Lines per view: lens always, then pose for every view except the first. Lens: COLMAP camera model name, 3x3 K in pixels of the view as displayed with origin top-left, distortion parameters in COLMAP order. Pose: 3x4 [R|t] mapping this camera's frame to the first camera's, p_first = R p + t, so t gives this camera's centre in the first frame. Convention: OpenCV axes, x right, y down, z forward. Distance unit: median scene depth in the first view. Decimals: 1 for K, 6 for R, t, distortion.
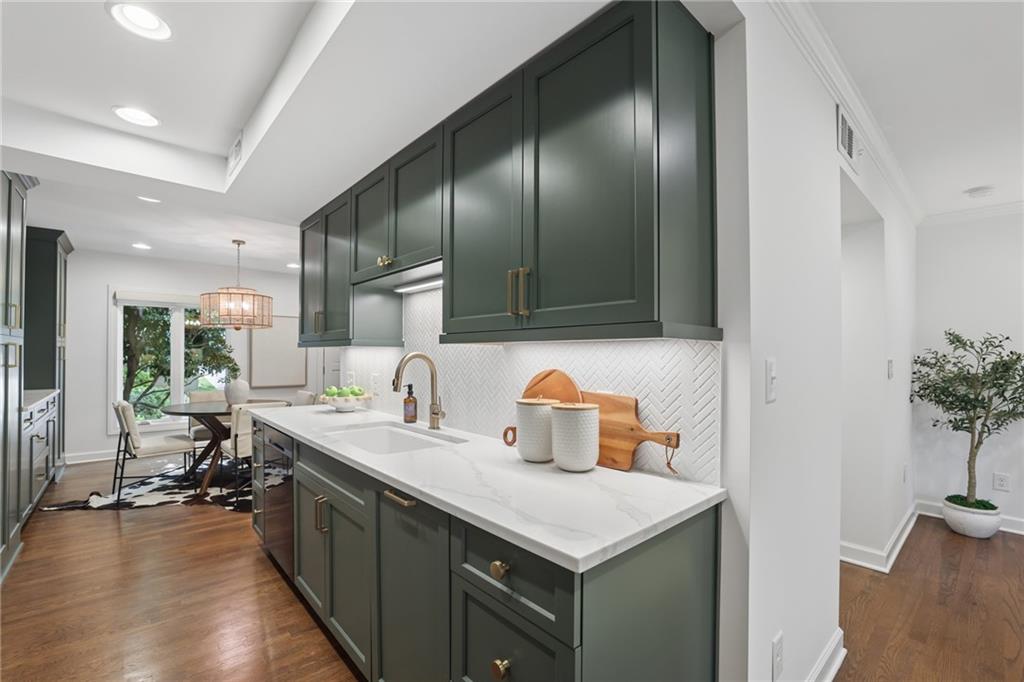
lens RADIAL K [[451.4, 0, 509.4], [0, 451.4, 357.7], [0, 0, 1]] dist [-0.032079, 0.006242]
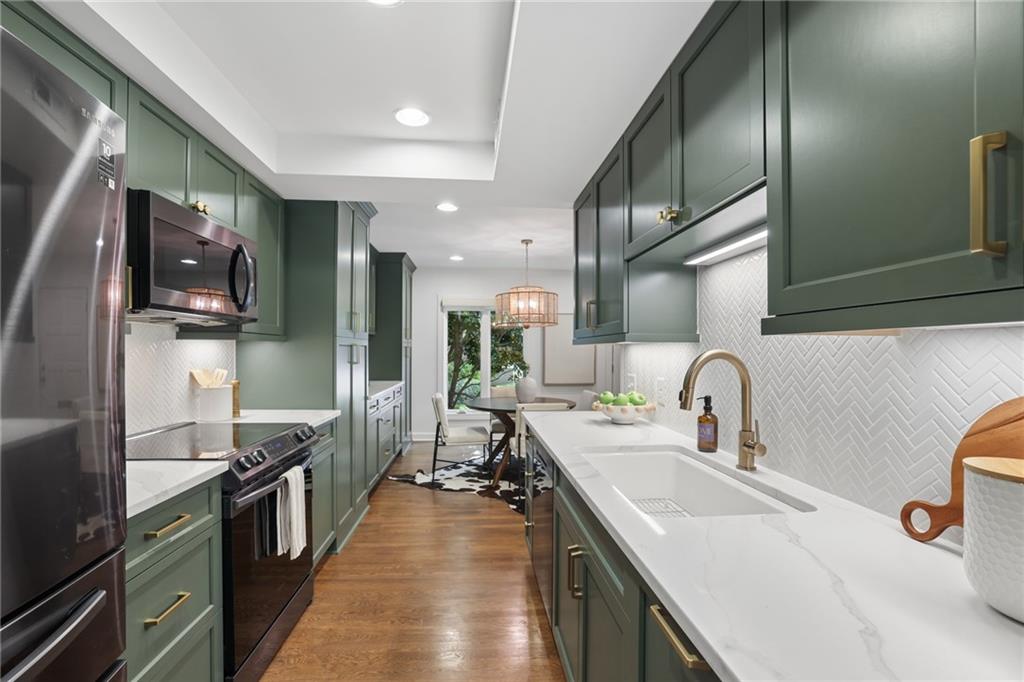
lens RADIAL K [[451.4, 0, 502.0], [0, 451.4, 357.3], [0, 0, 1]] dist [-0.032079, 0.006242]
pose [[0.794995, 0.003177, -0.606607, -0.045382], [0.000874, 0.999979, 0.006382, -0.004336], [0.606615, -0.005604, 0.794976, 0.221728]]
